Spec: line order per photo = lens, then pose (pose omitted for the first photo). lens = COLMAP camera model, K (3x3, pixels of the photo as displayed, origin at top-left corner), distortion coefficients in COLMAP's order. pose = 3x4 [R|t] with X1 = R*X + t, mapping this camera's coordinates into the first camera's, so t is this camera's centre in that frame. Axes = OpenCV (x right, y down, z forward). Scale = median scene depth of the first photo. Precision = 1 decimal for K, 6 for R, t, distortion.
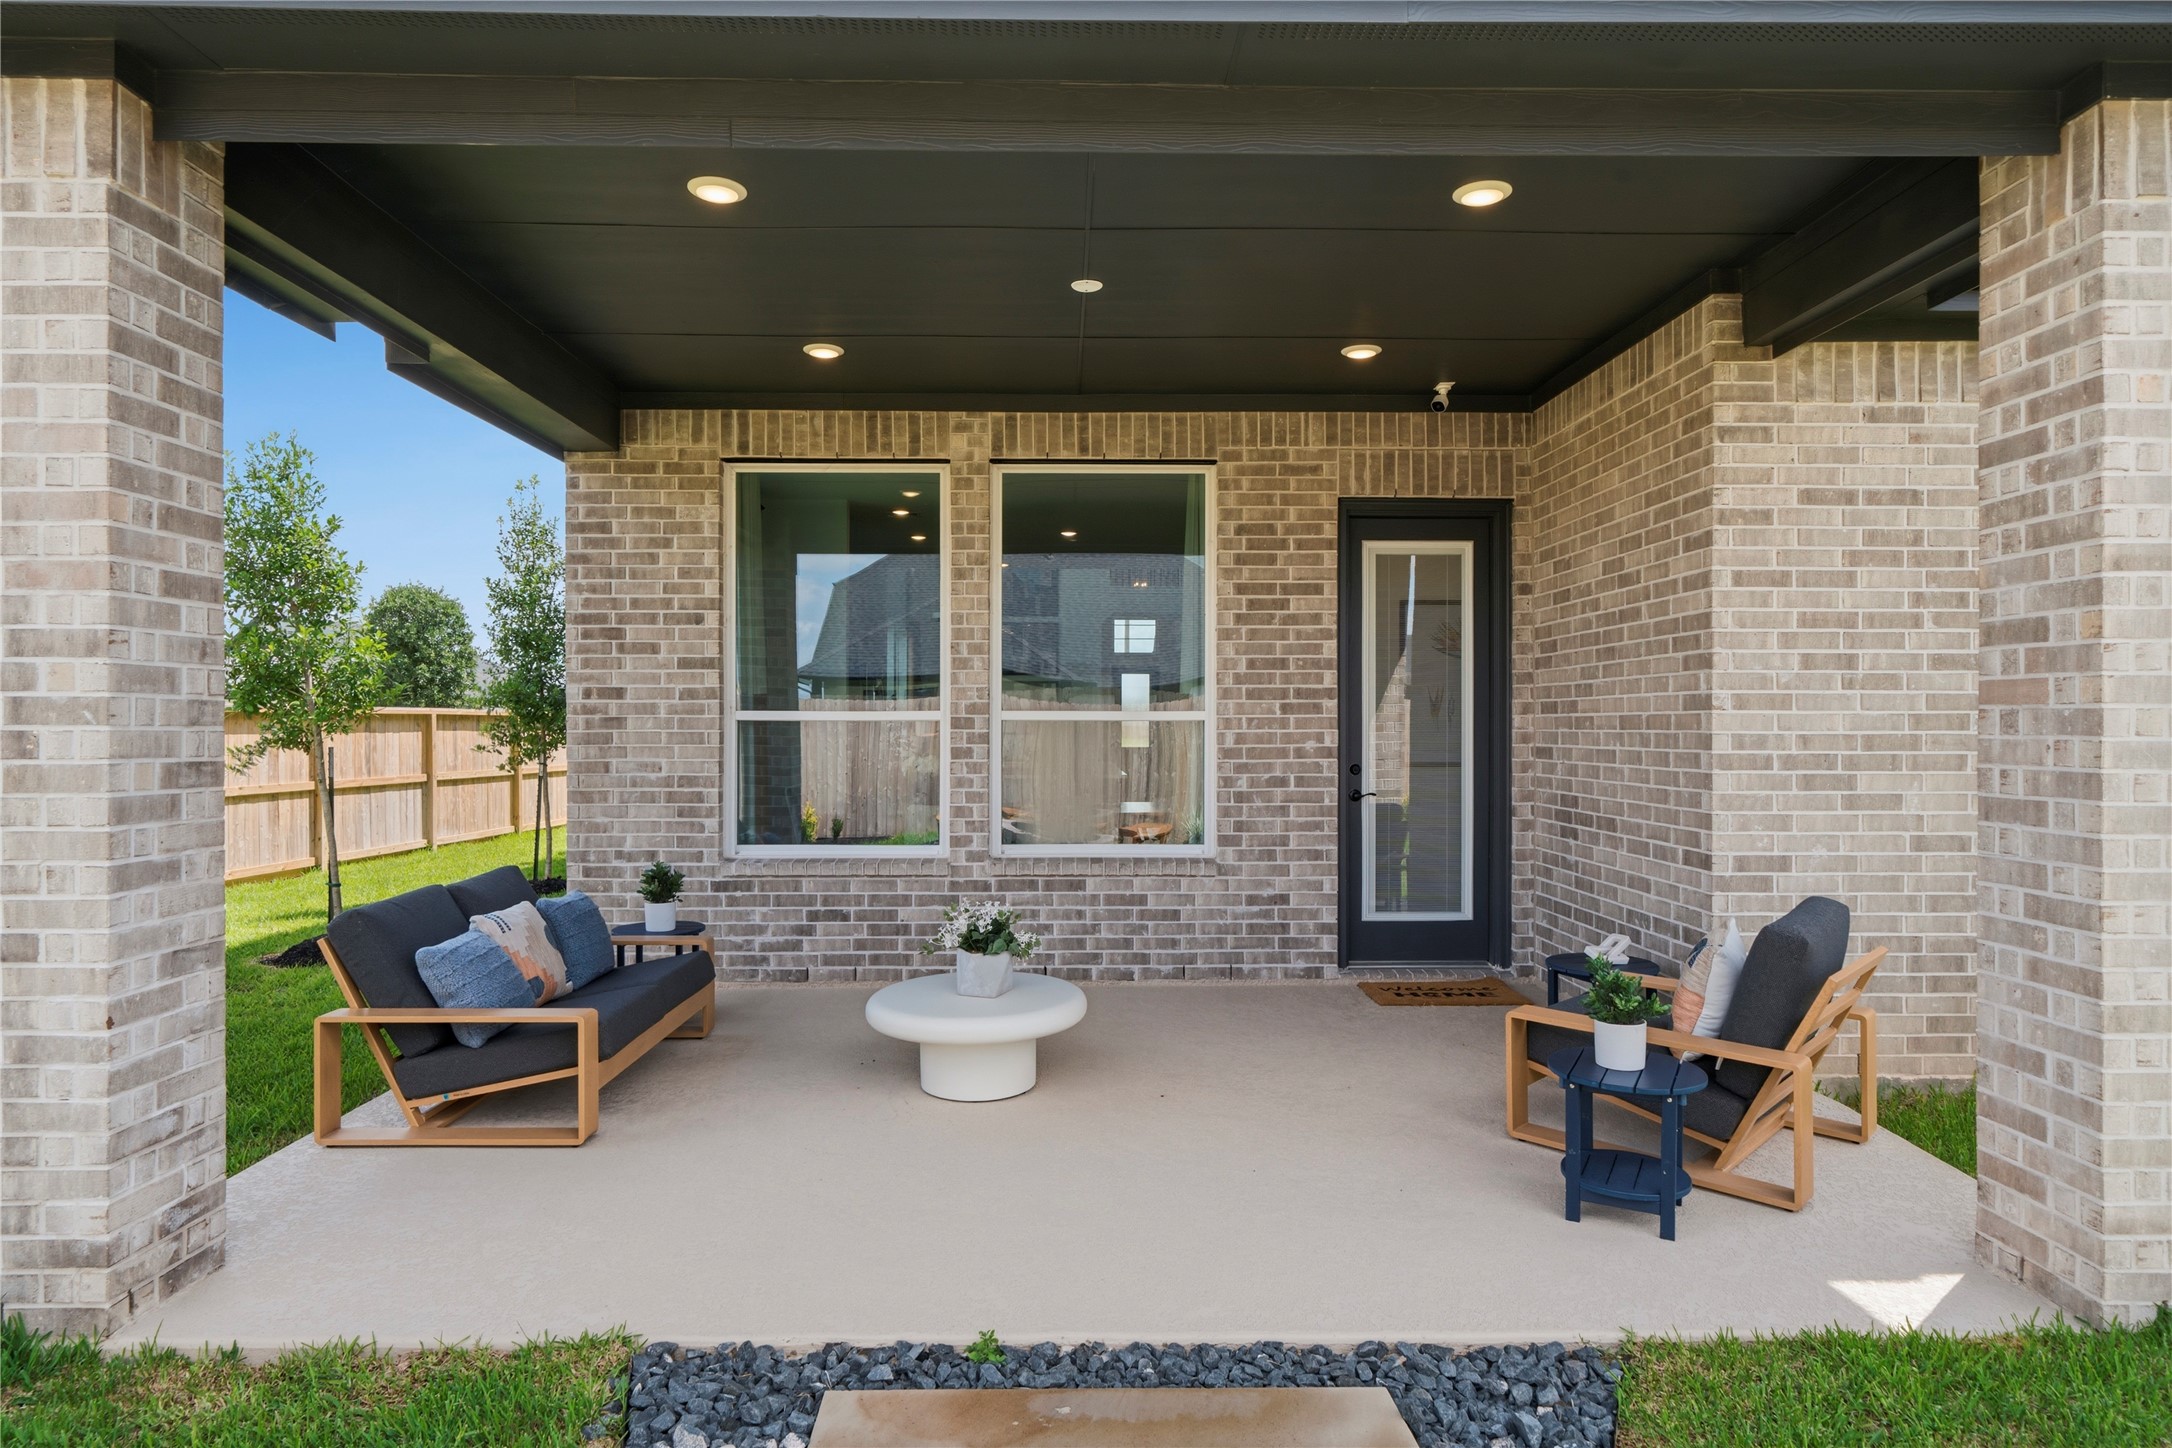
lens RADIAL K [[1230.0, 0, 1086.0], [0, 1230.0, 724.0], [0, 0, 1]] dist [0.002564, 0.000866]
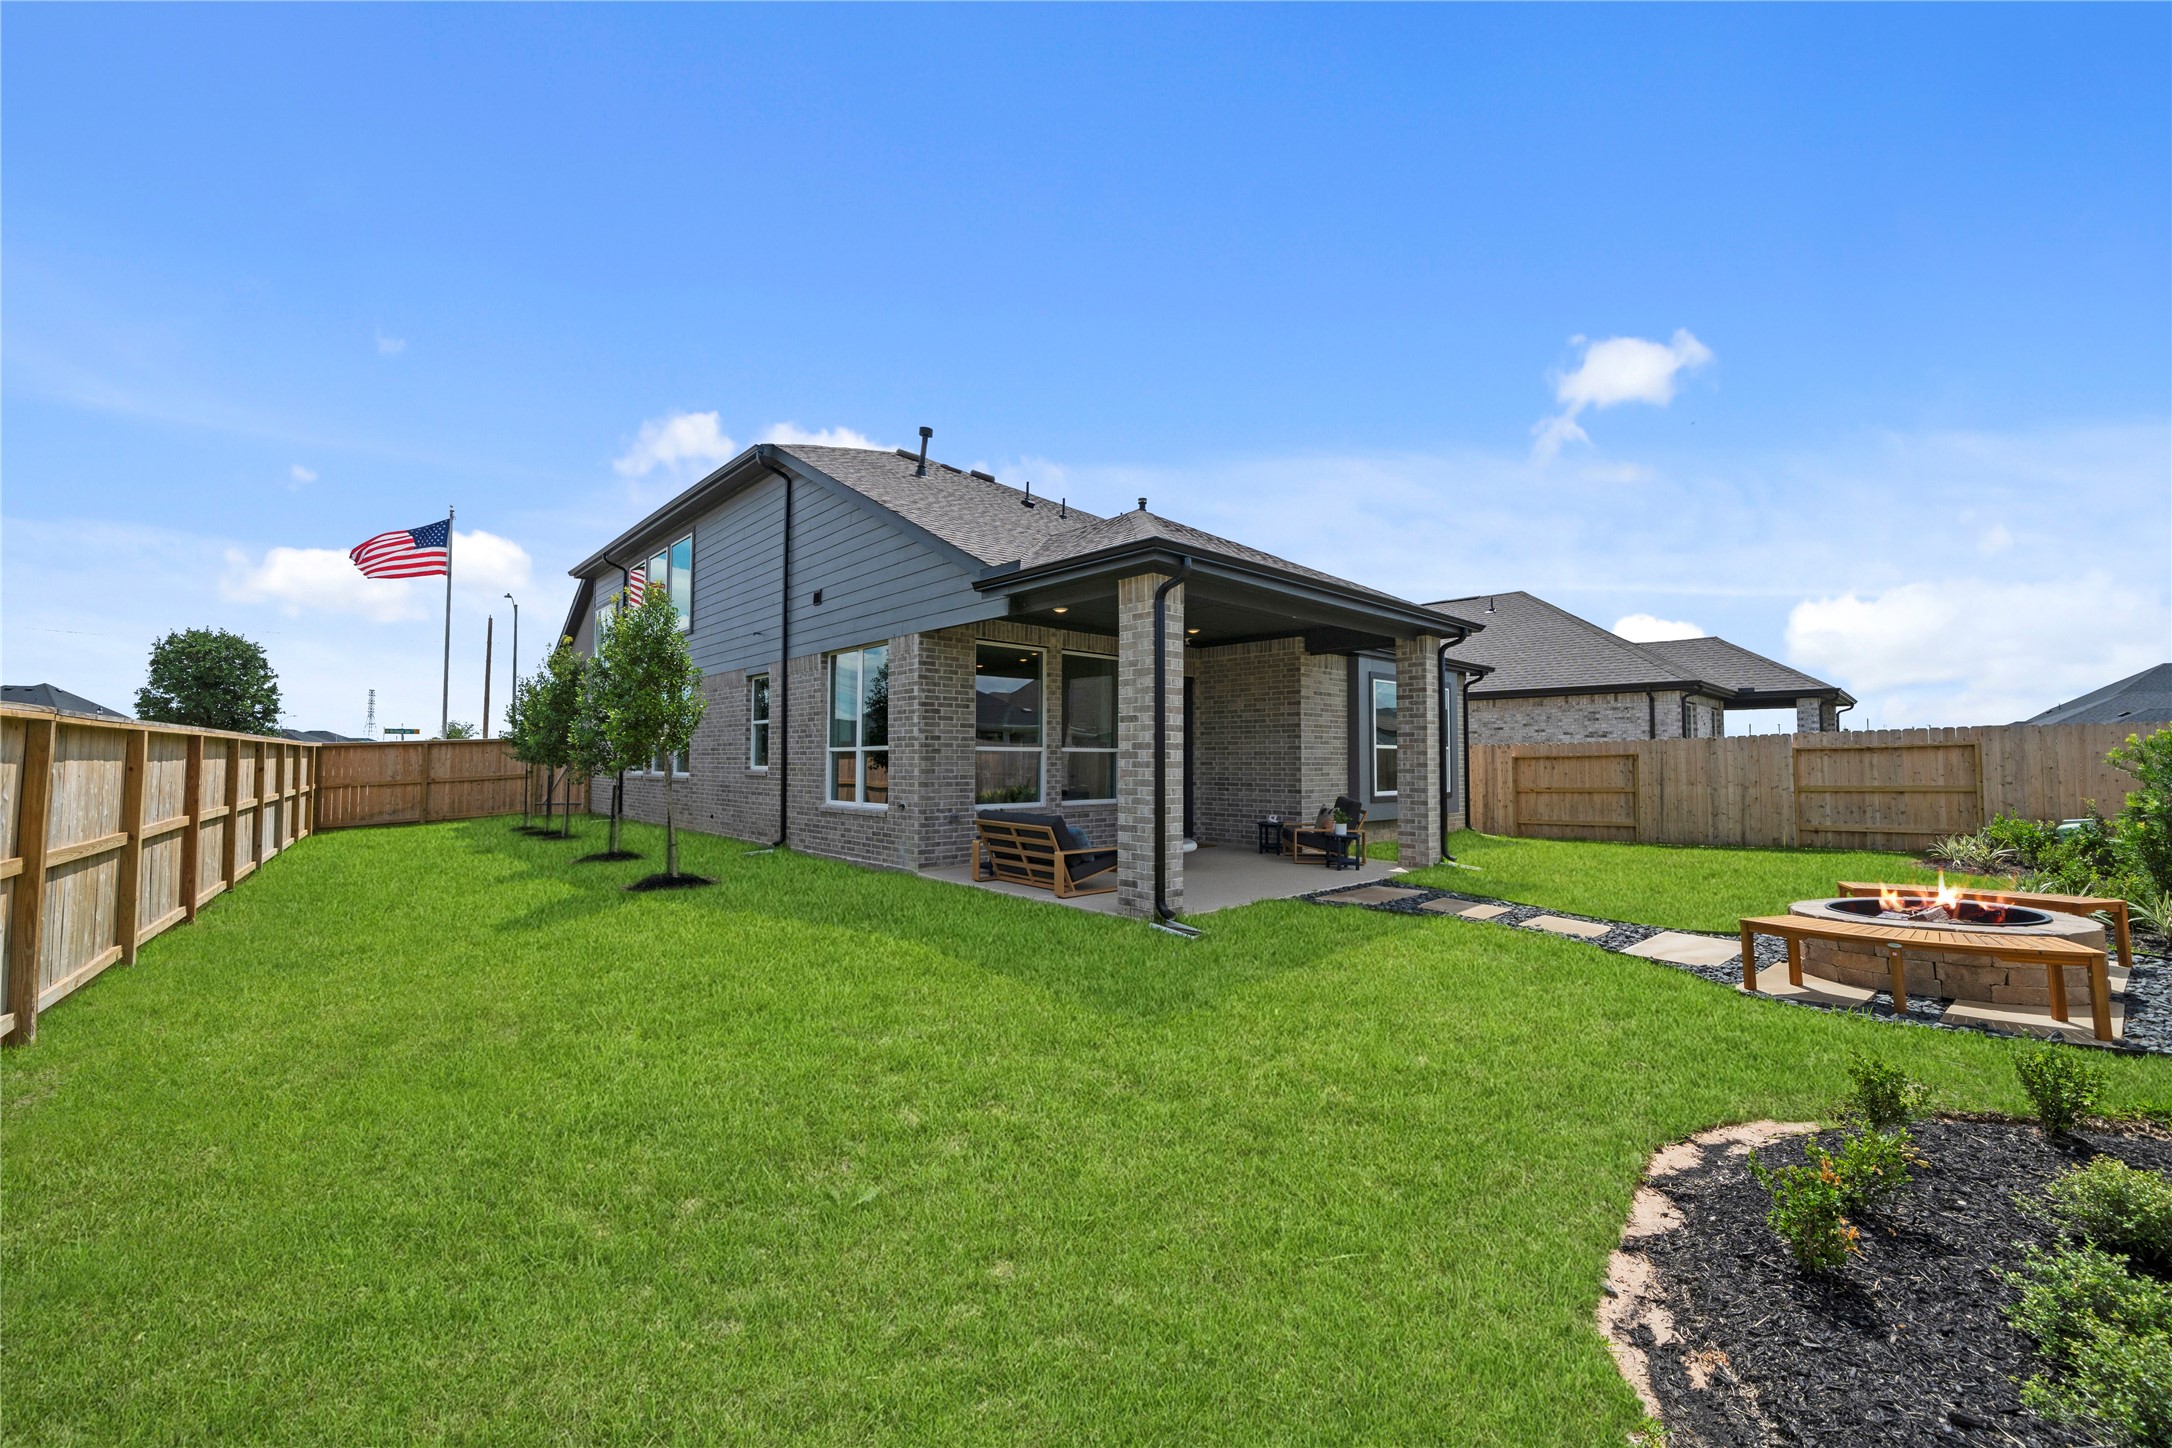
lens RADIAL K [[827.9, 0, 1086.0], [0, 827.9, 724.0], [0, 0, 1]] dist [0.001093, 0.000057]
pose [[0.752157, 0.027938, 0.658392, -1.581765], [-0.003423, 0.999253, -0.038491, 0.009015], [-0.658976, 0.026697, 0.751690, -0.427305]]
